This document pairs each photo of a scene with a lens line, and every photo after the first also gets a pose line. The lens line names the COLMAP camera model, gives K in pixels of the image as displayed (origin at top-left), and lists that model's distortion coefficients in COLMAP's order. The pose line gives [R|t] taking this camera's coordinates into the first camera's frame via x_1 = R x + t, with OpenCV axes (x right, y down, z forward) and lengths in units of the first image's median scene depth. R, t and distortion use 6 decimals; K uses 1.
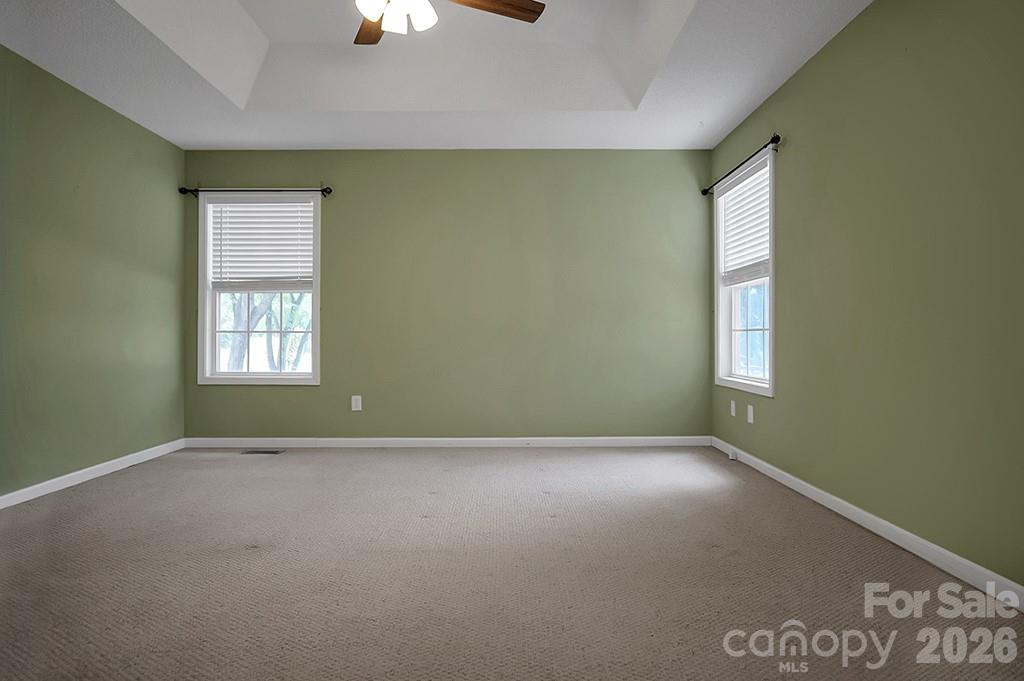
lens RADIAL K [[522.4, 0, 512.0], [0, 522.4, 340.5], [0, 0, 1]] dist [0.001416, 0.000506]
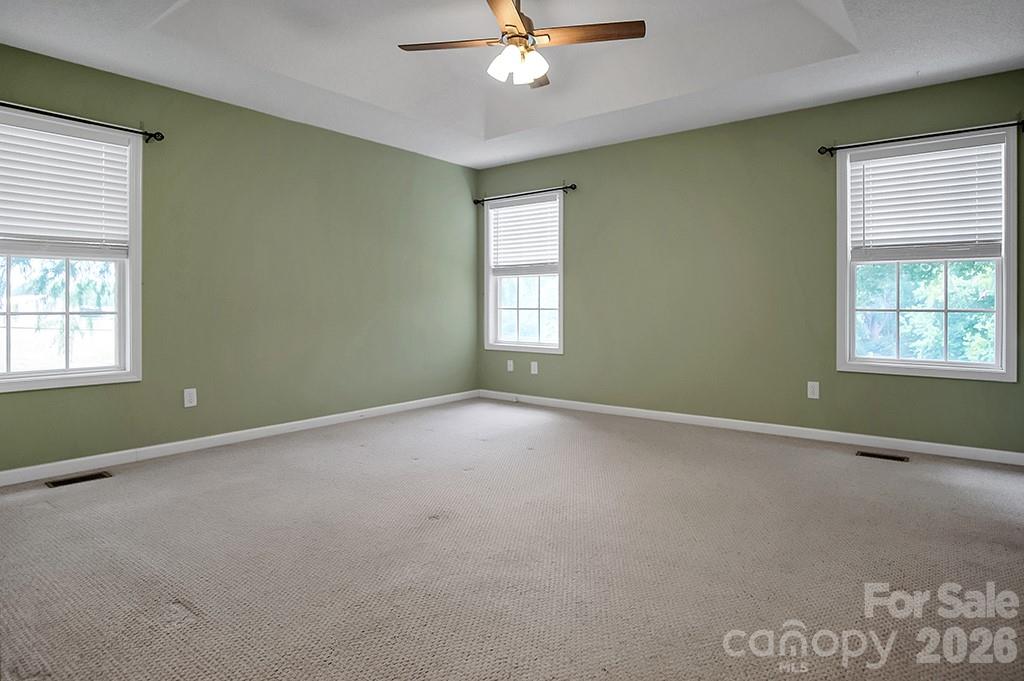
lens RADIAL K [[561.8, 0, 512.0], [0, 561.8, 340.5], [0, 0, 1]] dist [-0.019178, 0.002443]
pose [[0.646975, -0.044734, 0.761198, -0.666588], [0.021071, 0.998945, 0.040797, 0.003048], [-0.762220, -0.010355, 0.647235, 0.030155]]
